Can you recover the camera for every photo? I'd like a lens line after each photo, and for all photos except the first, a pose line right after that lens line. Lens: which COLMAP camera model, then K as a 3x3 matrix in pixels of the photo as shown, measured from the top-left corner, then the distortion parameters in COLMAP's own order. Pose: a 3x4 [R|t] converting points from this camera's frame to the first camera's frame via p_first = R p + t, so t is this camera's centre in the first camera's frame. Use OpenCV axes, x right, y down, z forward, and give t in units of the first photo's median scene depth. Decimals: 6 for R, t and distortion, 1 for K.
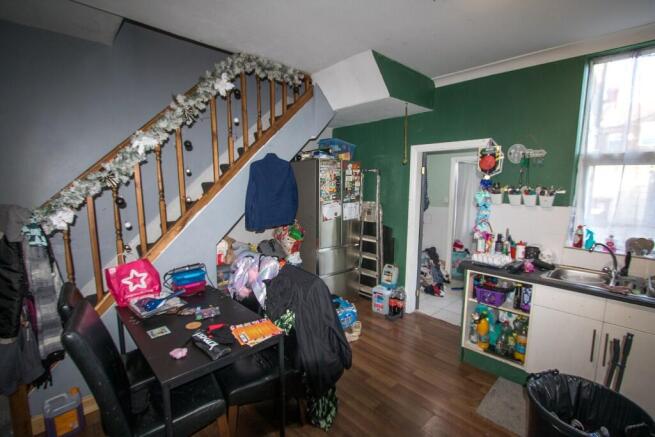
lens RADIAL K [[301.7, 0, 327.5], [0, 301.7, 218.5], [0, 0, 1]] dist [0.000957, 0.000371]
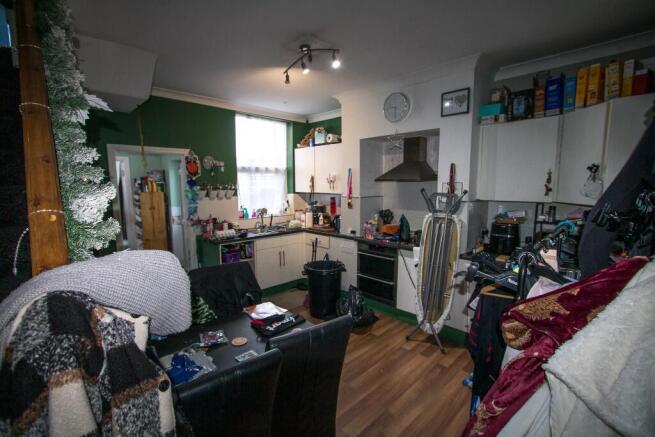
lens RADIAL K [[301.7, 0, 327.5], [0, 301.7, 218.5], [0, 0, 1]] dist [0.000957, 0.000371]
pose [[-0.006186, -0.119225, 0.992848, -0.840036], [0.119925, 0.985613, 0.119103, -0.051041], [-0.992764, 0.119805, 0.008201, 0.434442]]
